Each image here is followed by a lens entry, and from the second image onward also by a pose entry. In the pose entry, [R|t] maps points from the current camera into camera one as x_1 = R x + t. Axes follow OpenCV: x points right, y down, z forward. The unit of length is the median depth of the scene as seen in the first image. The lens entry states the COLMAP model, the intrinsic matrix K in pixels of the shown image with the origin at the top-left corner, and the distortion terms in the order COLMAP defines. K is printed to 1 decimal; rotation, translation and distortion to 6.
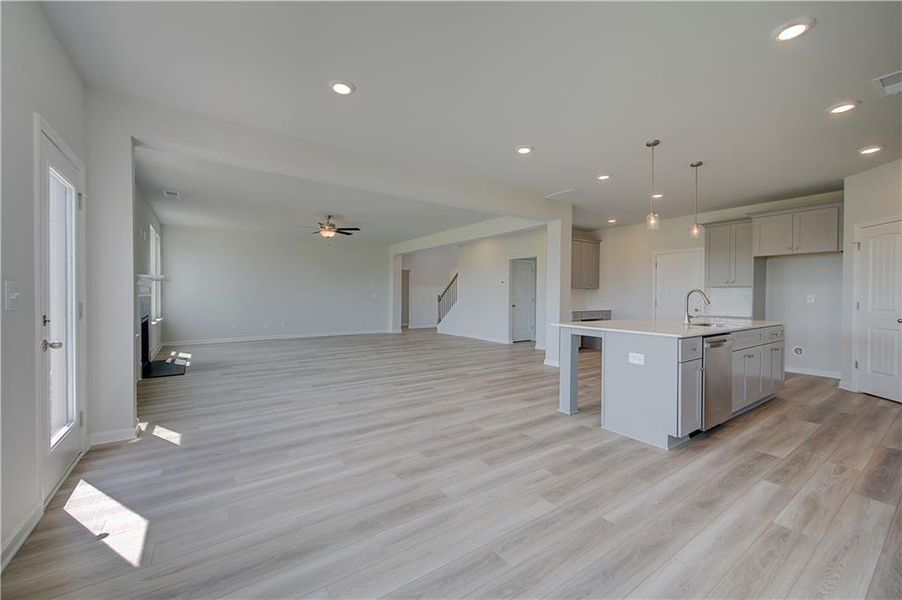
lens RADIAL K [[360.4, 0, 451.0], [0, 360.4, 300.0], [0, 0, 1]] dist [-0.000629, -0.000280]
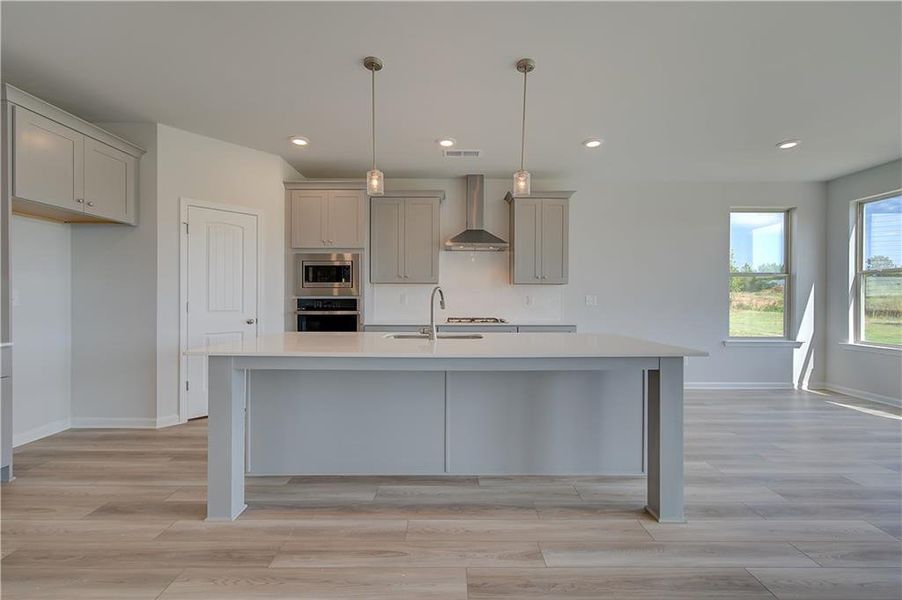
lens RADIAL K [[377.0, 0, 452.0], [0, 377.0, 298.0], [0, 0, 1]] dist [0.001540, 0.000723]
pose [[-0.823538, -0.008828, 0.567192, 0.171613], [-0.004769, 0.999951, 0.008639, -0.011063], [-0.567240, 0.004409, -0.823540, 1.041357]]
